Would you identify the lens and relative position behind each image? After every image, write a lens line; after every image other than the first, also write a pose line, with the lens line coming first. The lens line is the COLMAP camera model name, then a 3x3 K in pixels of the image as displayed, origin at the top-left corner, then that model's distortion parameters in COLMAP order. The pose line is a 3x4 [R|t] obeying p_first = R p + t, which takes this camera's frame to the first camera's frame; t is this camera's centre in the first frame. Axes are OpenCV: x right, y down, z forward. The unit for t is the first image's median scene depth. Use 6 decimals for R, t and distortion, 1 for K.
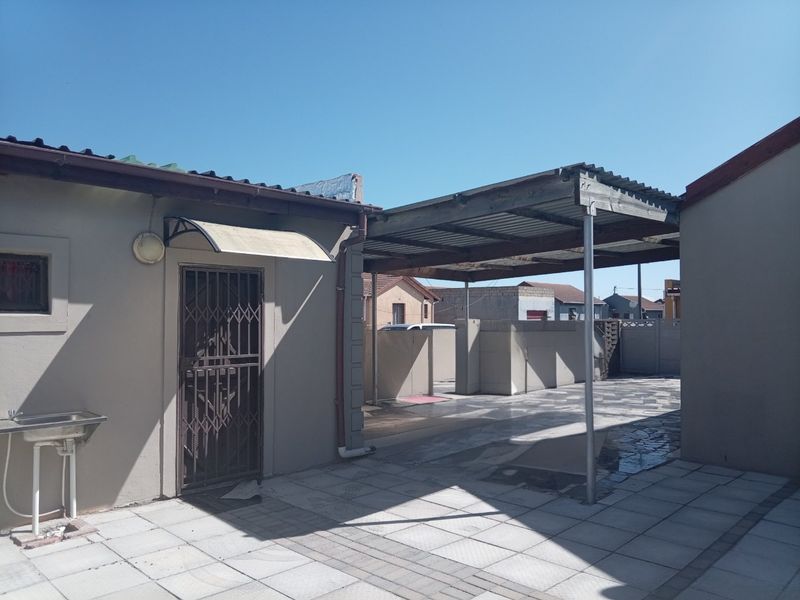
lens RADIAL K [[602.9, 0, 399.4], [0, 602.9, 302.5], [0, 0, 1]] dist [-0.000032, -0.004647]
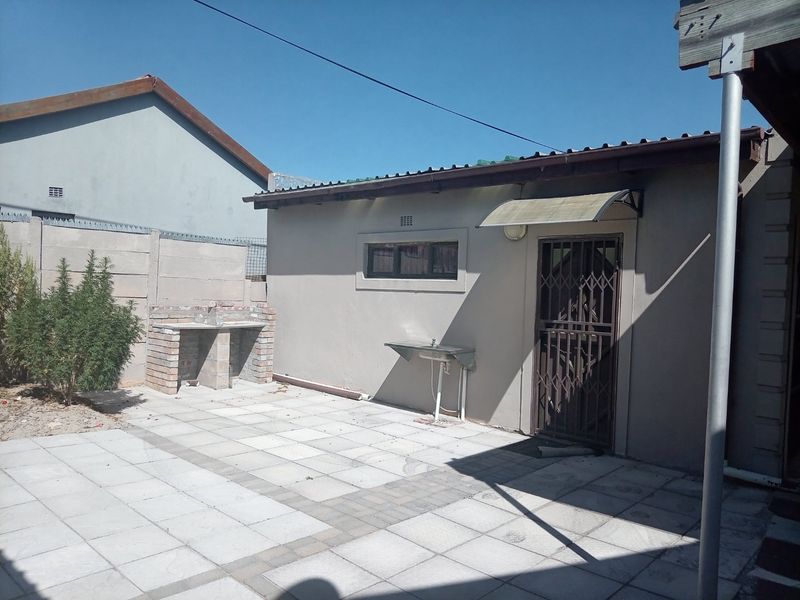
lens RADIAL K [[601.8, 0, 400.0], [0, 601.8, 300.0], [0, 0, 1]] dist [-0.000148, -0.003920]
pose [[0.035969, 0.024219, -0.999059, 0.761788], [-0.006556, 0.999690, 0.023999, 0.028813], [0.999331, 0.005687, 0.036117, 0.674840]]
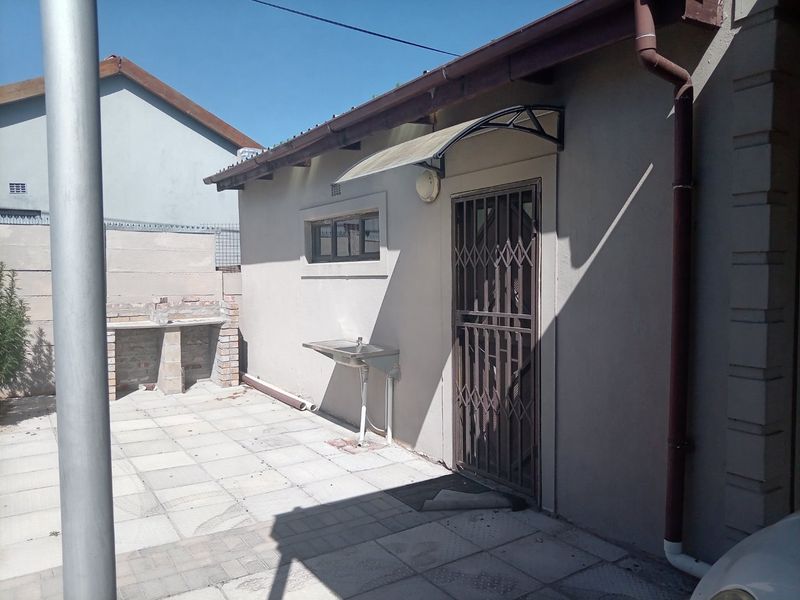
lens RADIAL K [[601.8, 0, 400.0], [0, 601.8, 300.0], [0, 0, 1]] dist [-0.000148, -0.003920]
pose [[-0.208074, 0.049409, -0.976864, 0.450841], [0.035273, 0.998453, 0.042987, 0.039330], [0.977477, -0.025512, -0.209495, 1.070984]]
